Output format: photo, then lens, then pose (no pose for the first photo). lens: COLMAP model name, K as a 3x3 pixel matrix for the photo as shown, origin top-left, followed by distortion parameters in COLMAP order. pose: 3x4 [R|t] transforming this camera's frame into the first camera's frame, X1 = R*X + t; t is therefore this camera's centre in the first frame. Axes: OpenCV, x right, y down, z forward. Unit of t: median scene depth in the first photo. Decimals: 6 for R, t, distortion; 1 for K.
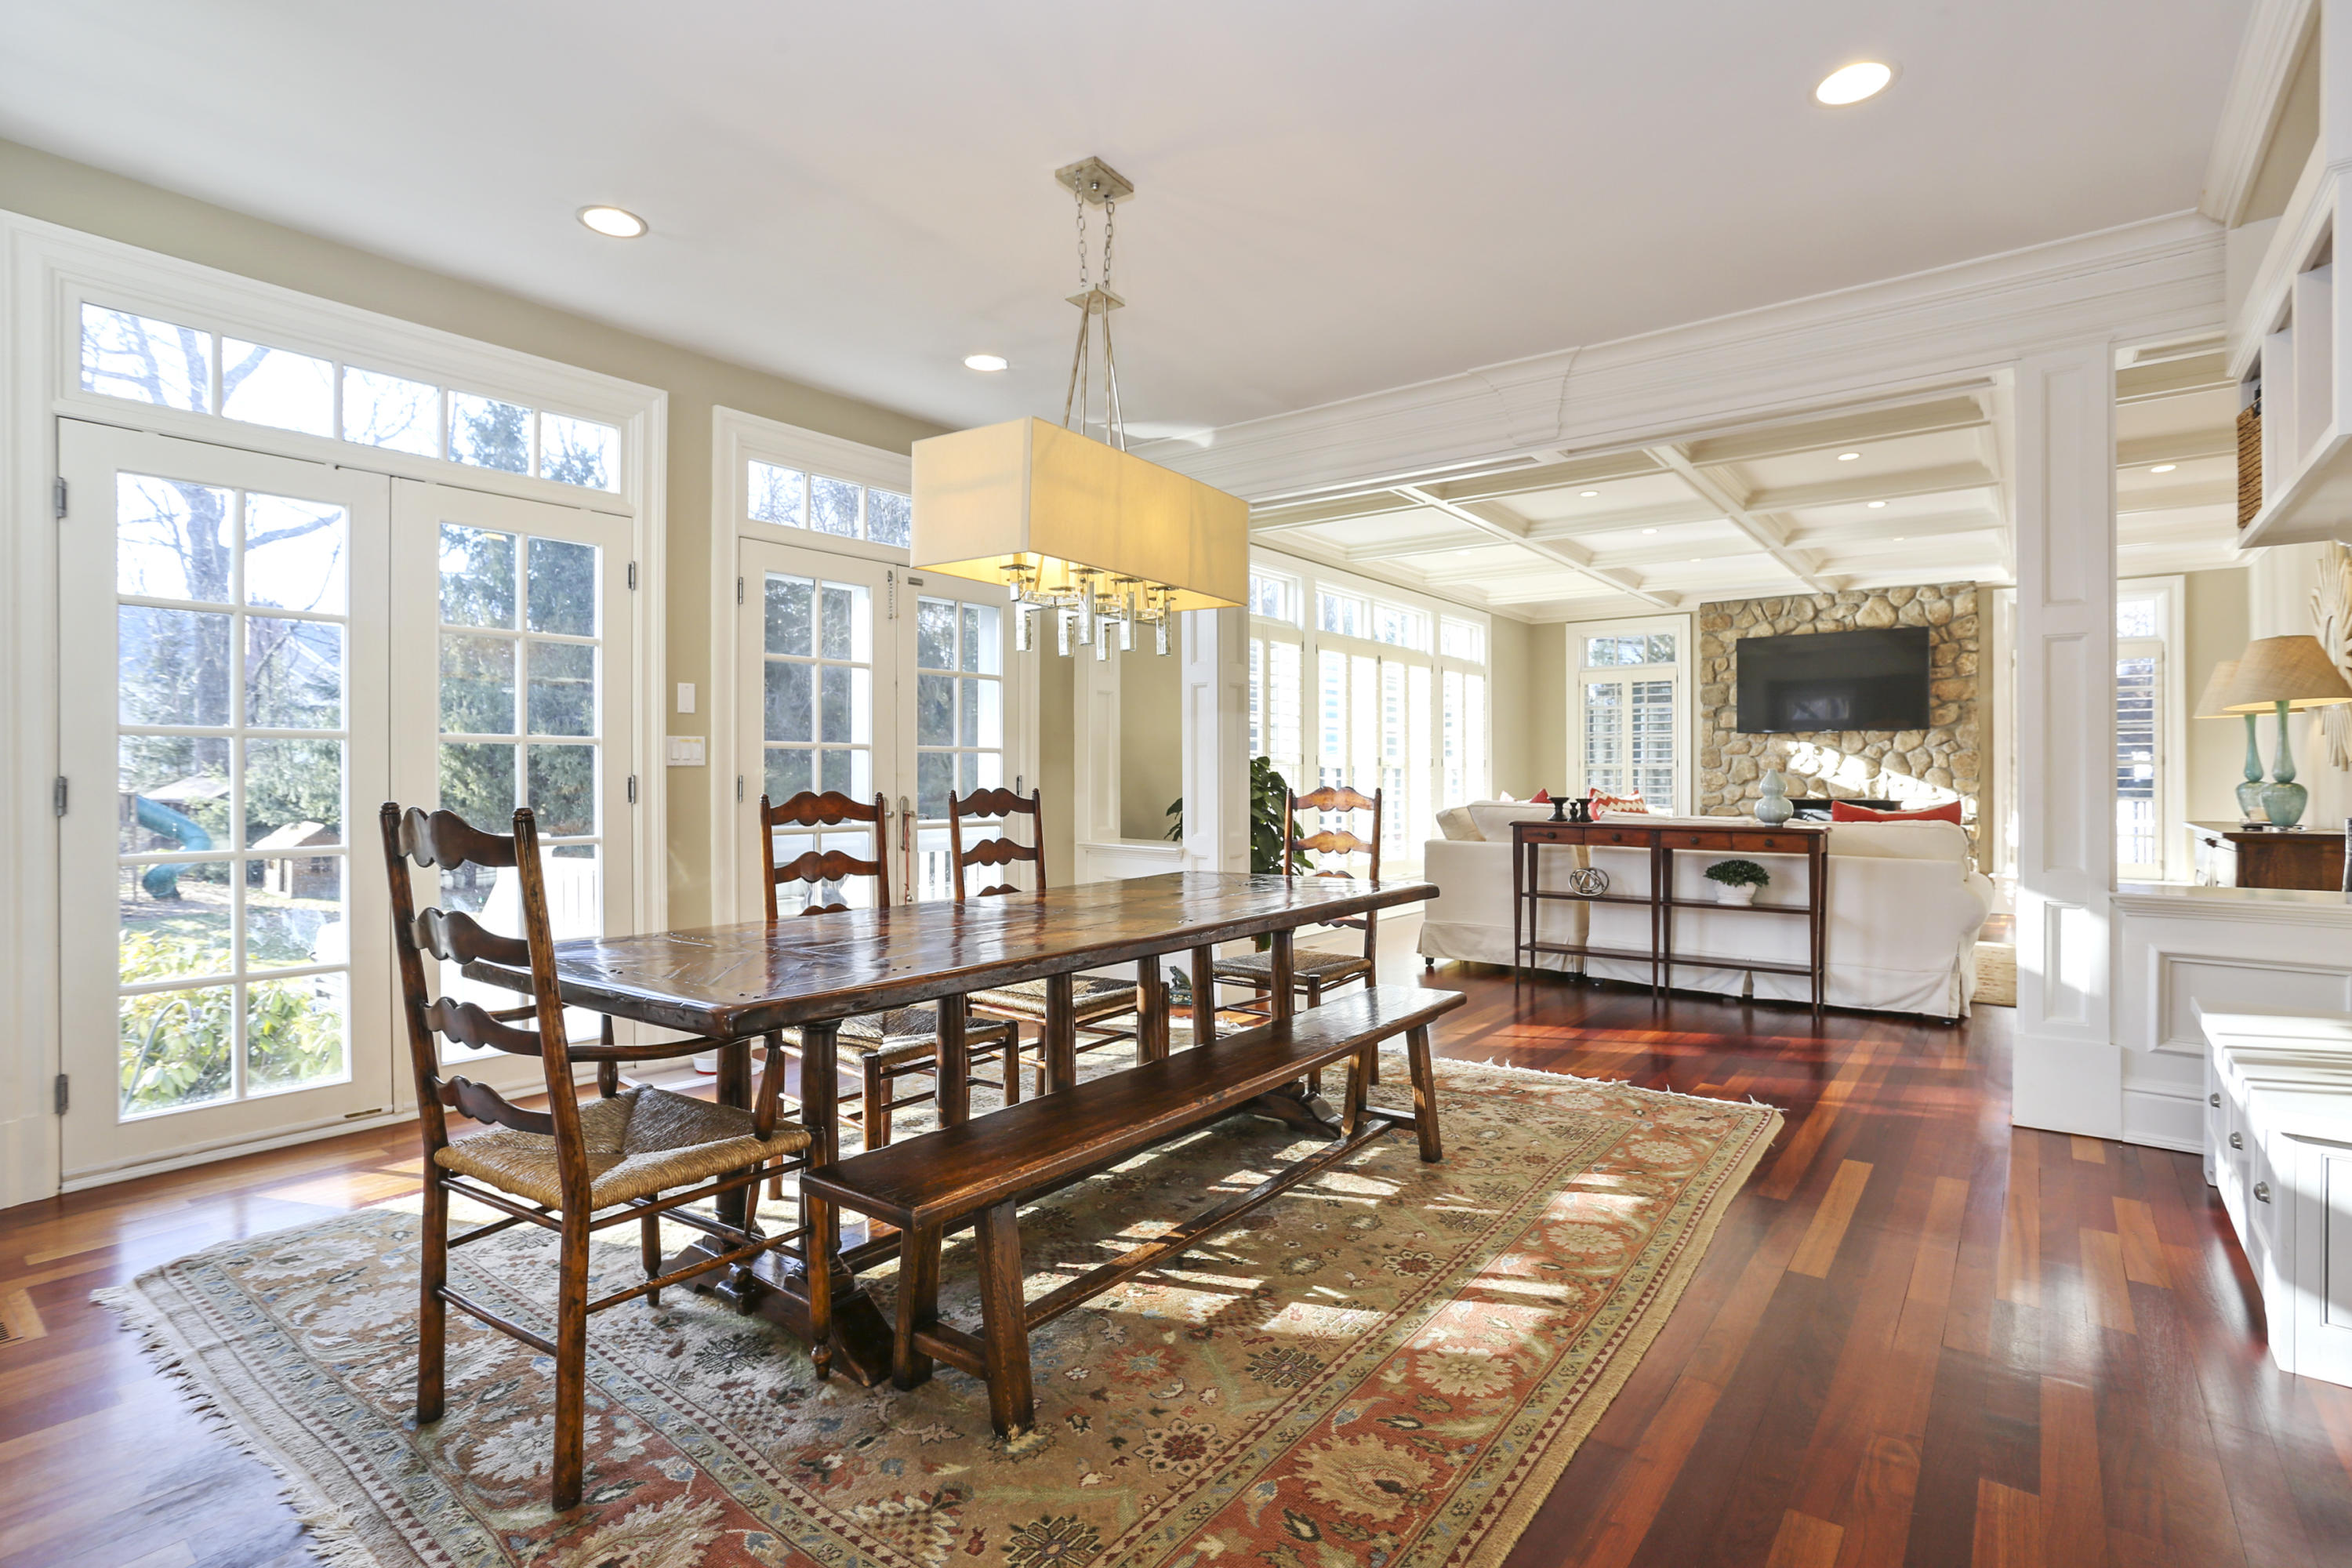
lens RADIAL K [[1147.7, 0, 1207.6], [0, 1147.7, 768.2], [0, 0, 1]] dist [-0.023079, 0.004571]
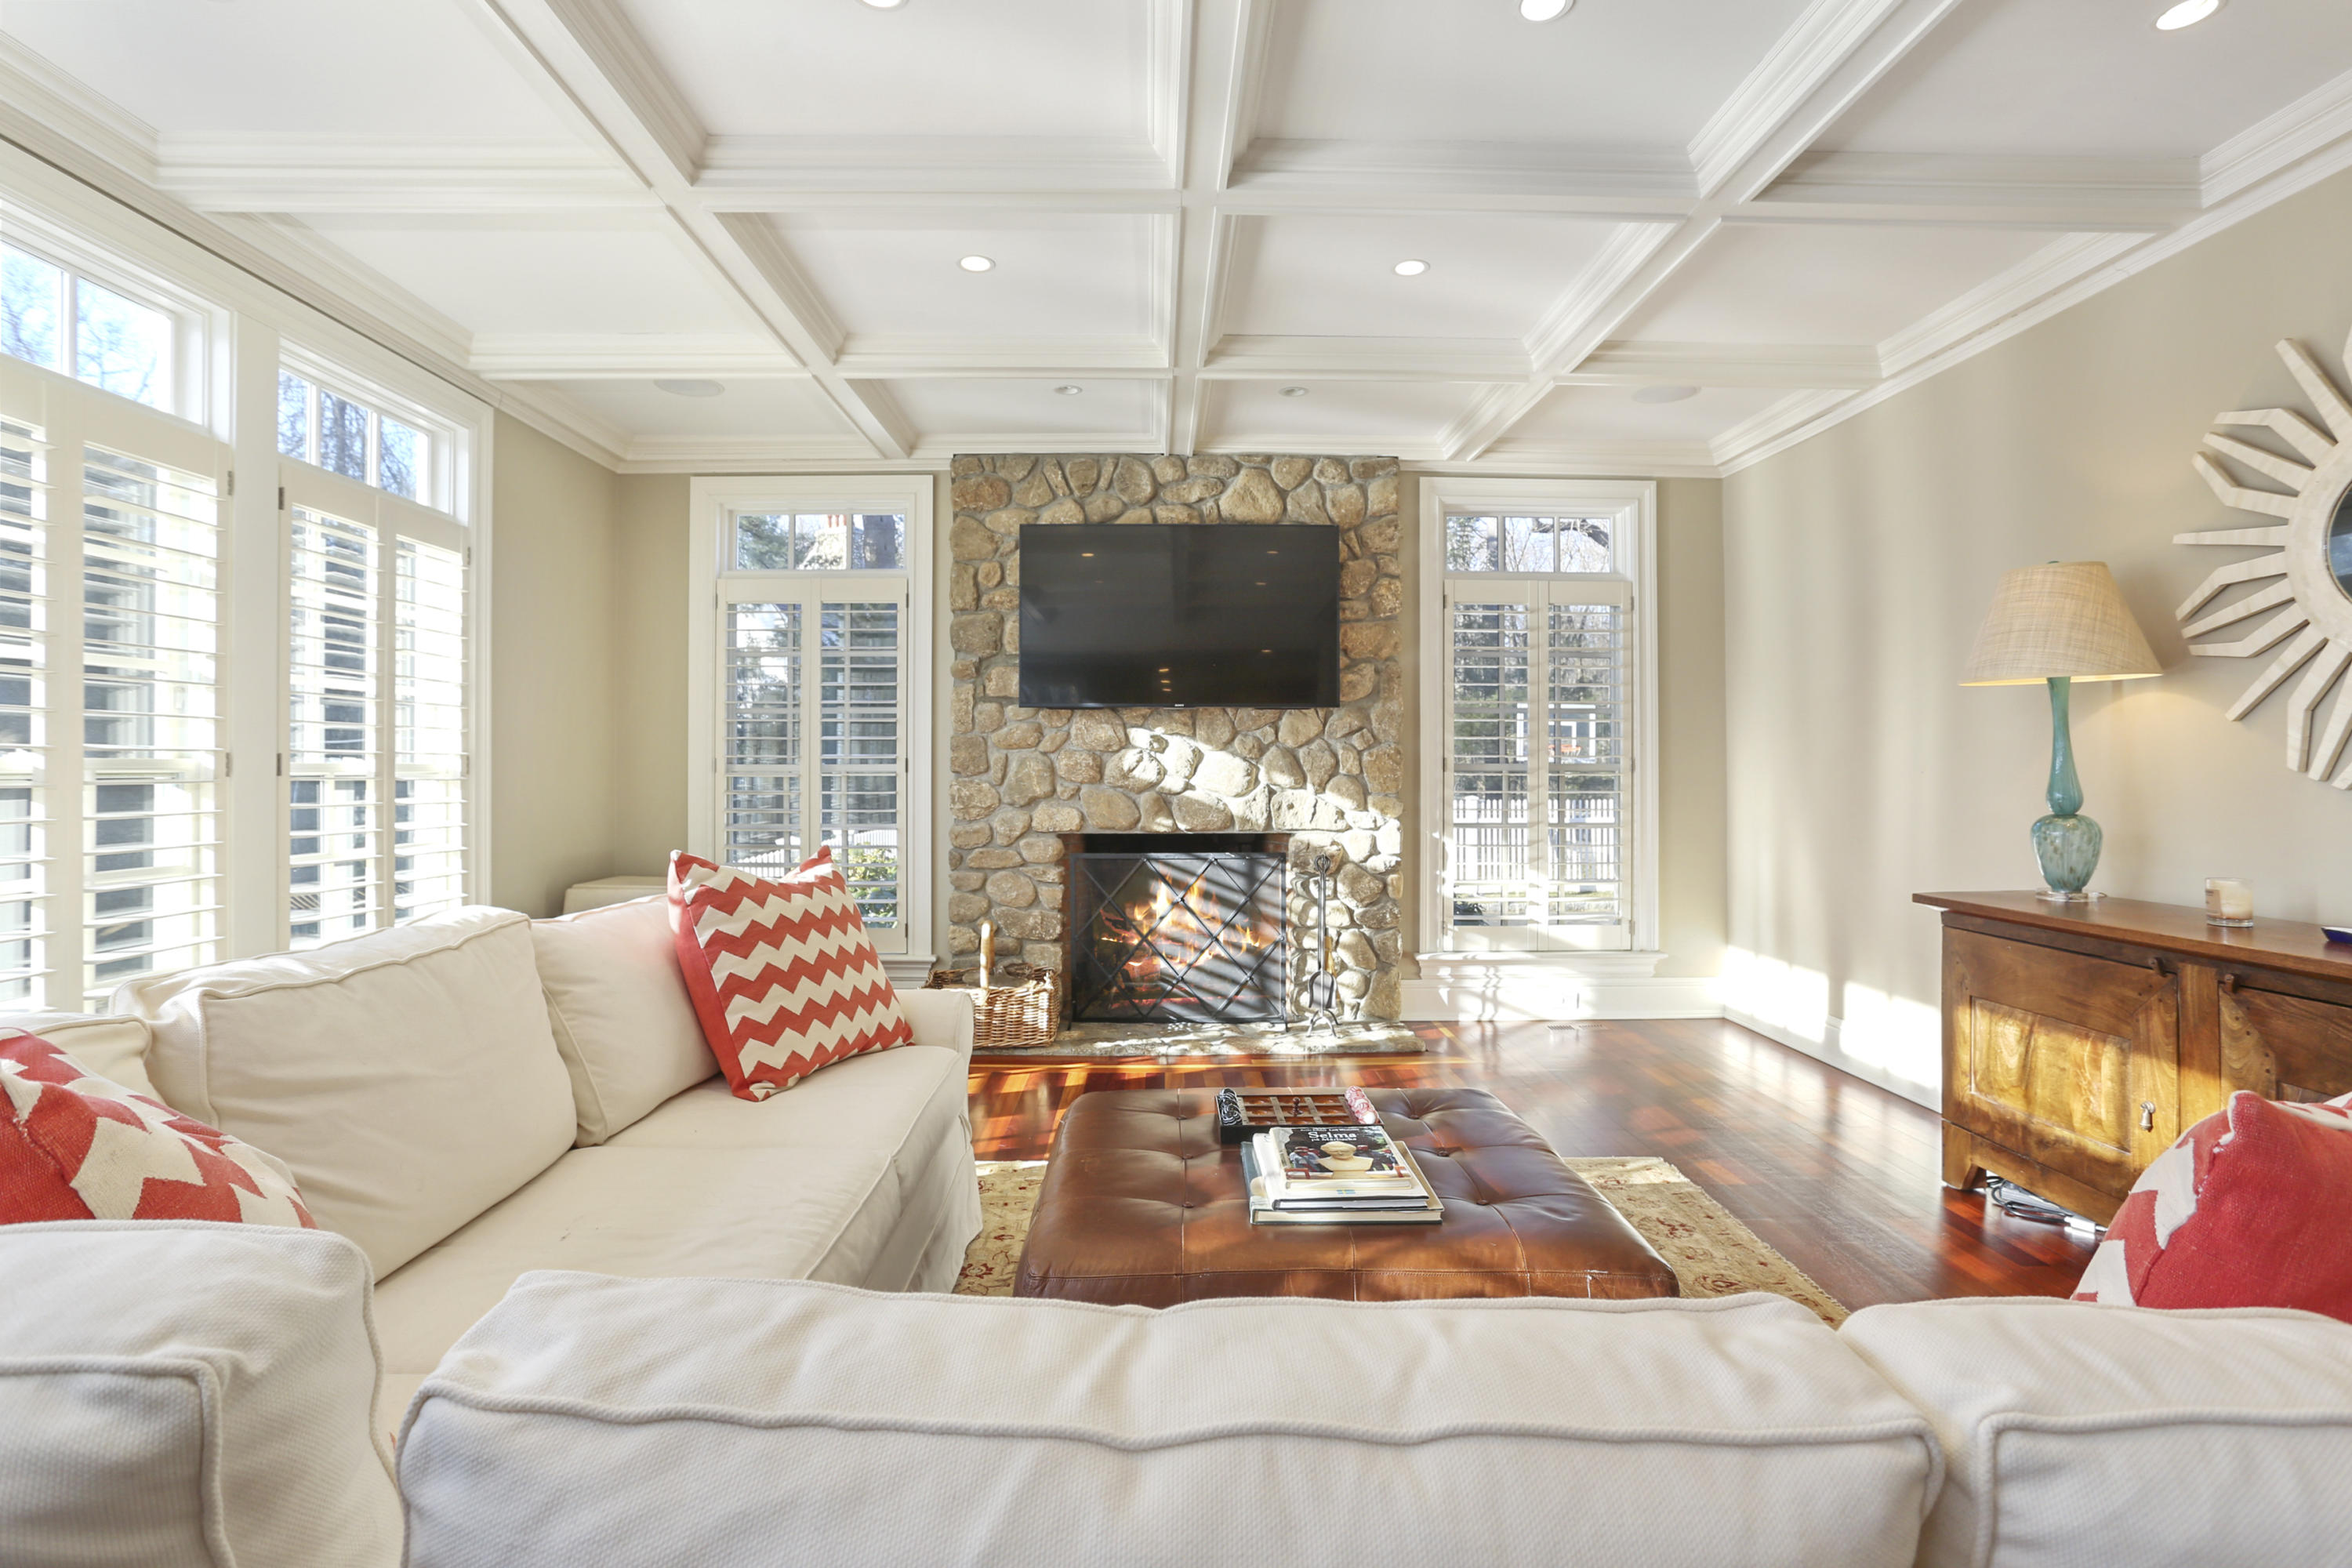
lens RADIAL K [[1147.7, 0, 1166.6], [0, 1147.7, 747.5], [0, 0, 1]] dist [-0.023079, 0.004571]
pose [[0.800322, 0.010819, 0.599473, 0.220836], [-0.003240, 0.999901, -0.013719, -0.006083], [-0.599562, 0.009037, 0.800278, 0.584214]]
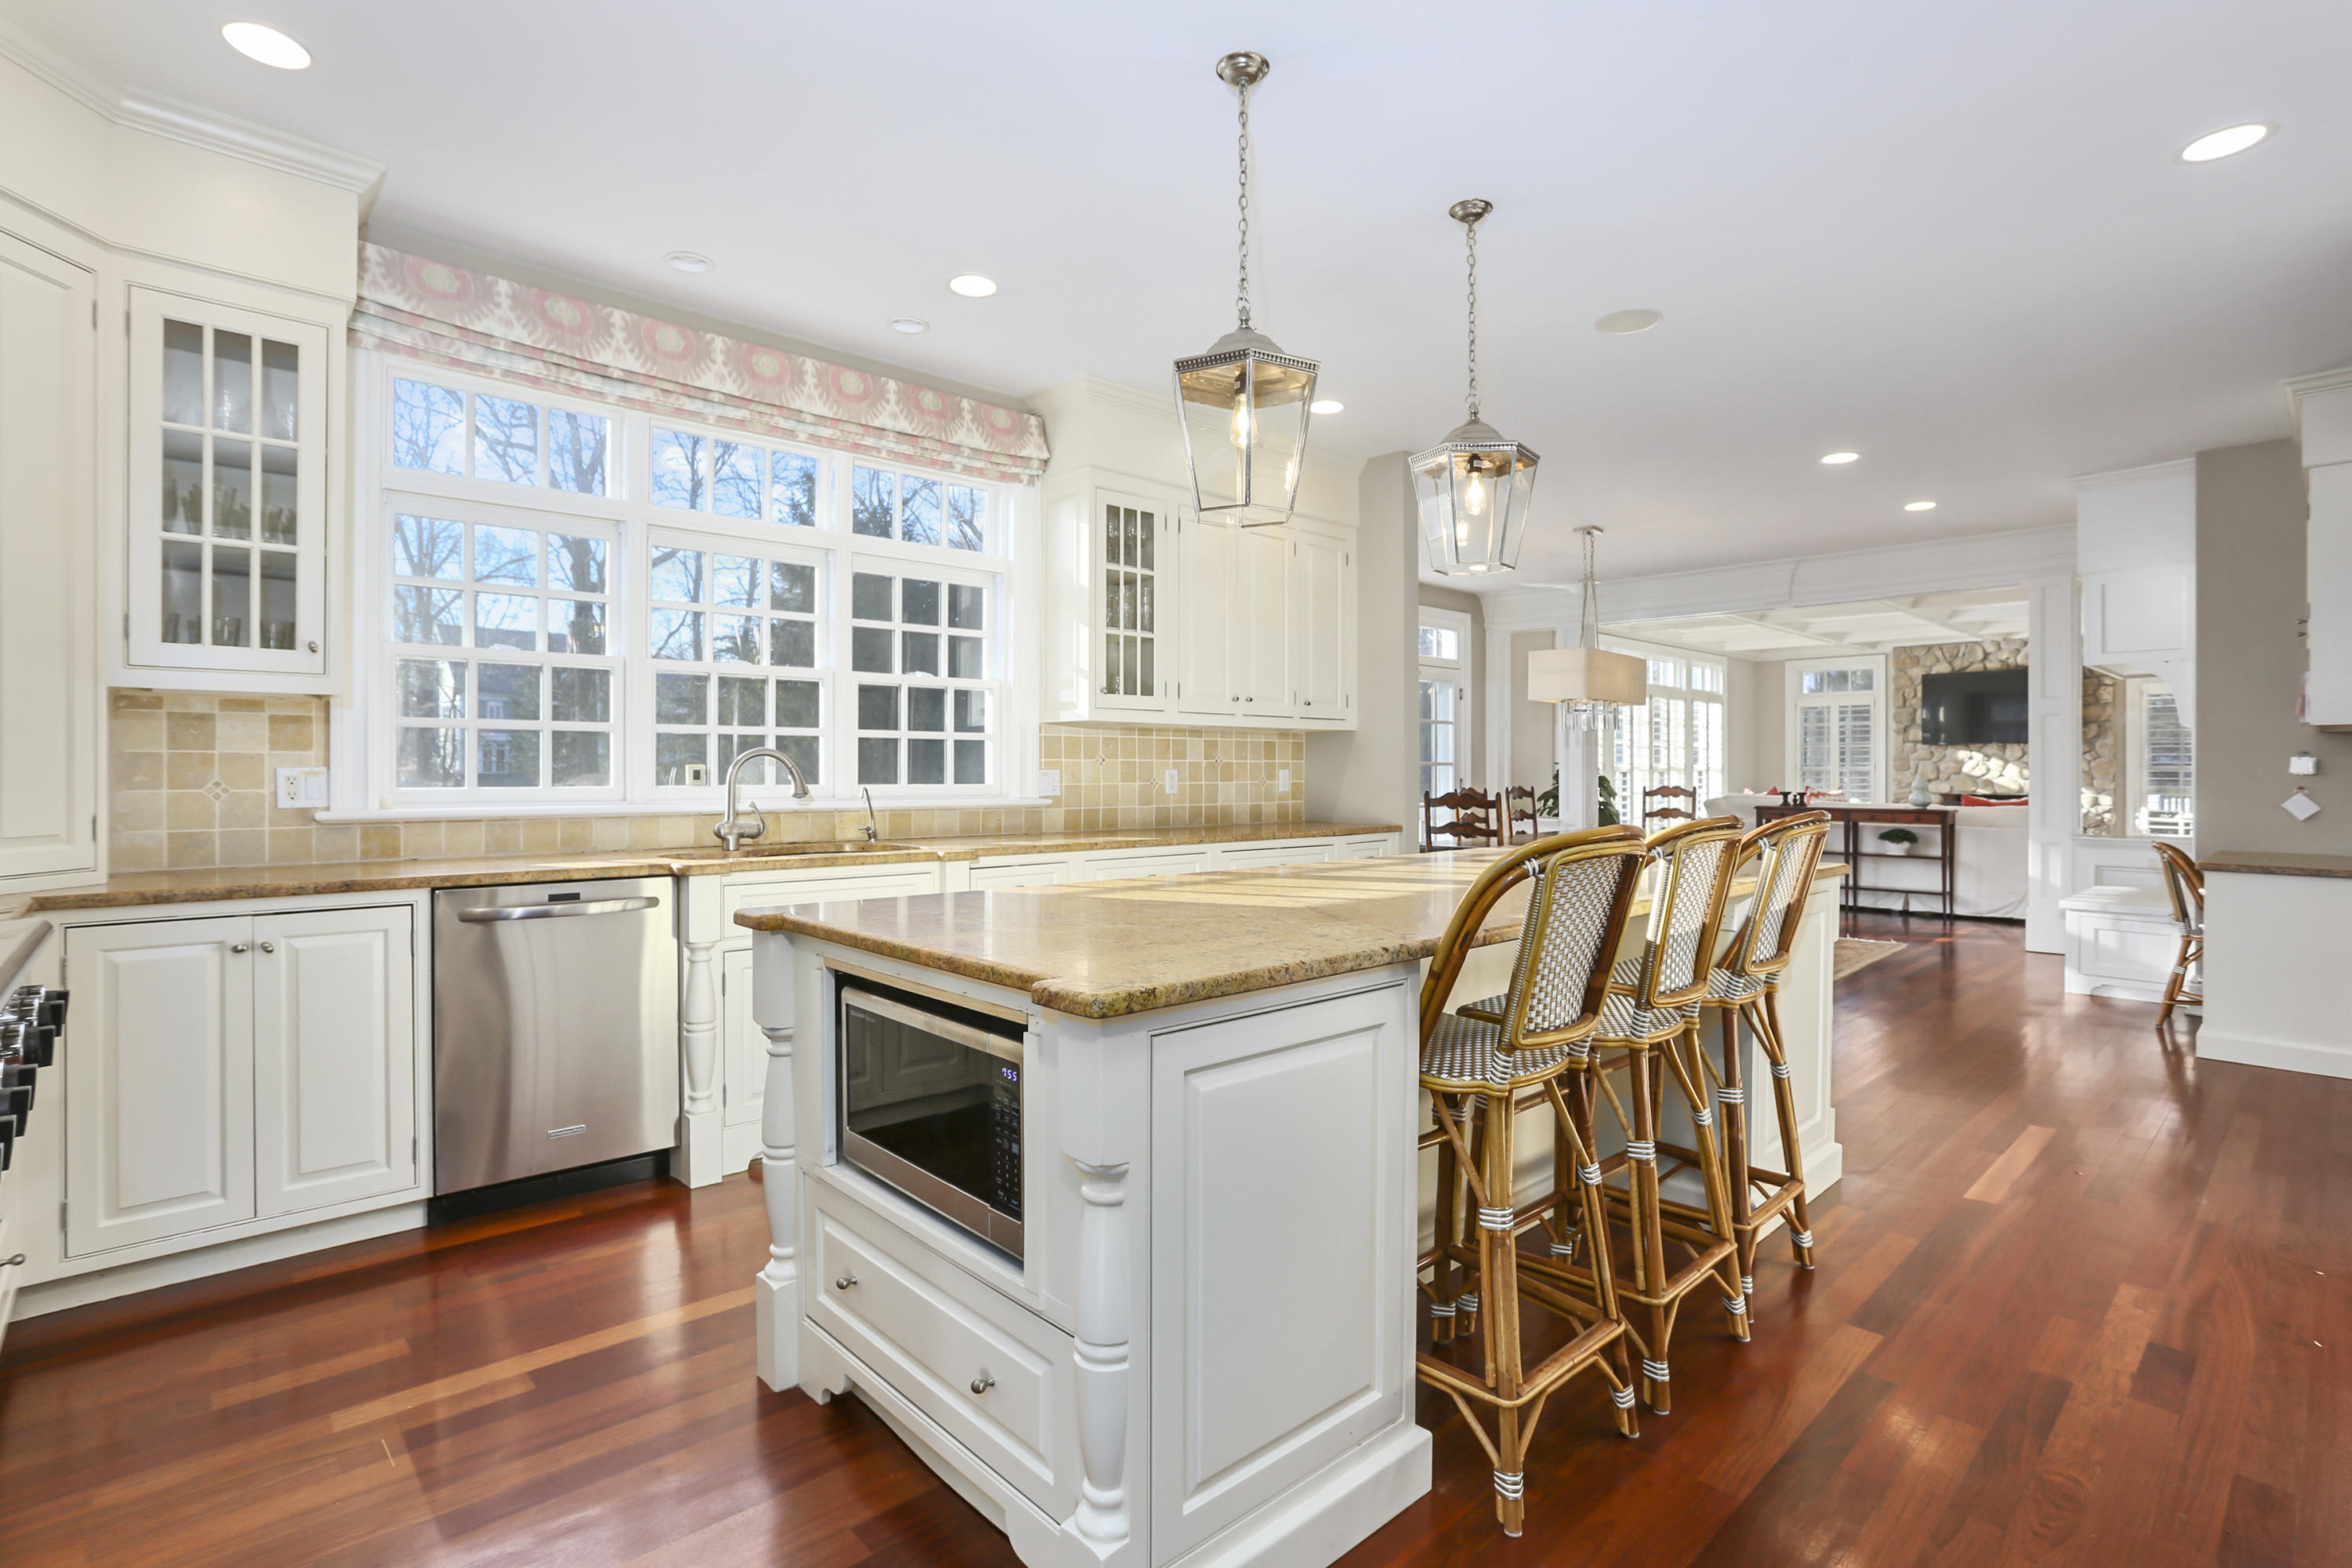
lens RADIAL K [[1147.7, 0, 1184.7], [0, 1147.7, 769.2], [0, 0, 1]] dist [-0.023079, 0.004571]
pose [[0.984863, -0.000339, -0.173336, -0.169875], [0.001339, 0.999983, 0.005651, -0.011259], [0.173331, -0.005798, 0.984847, -0.500851]]
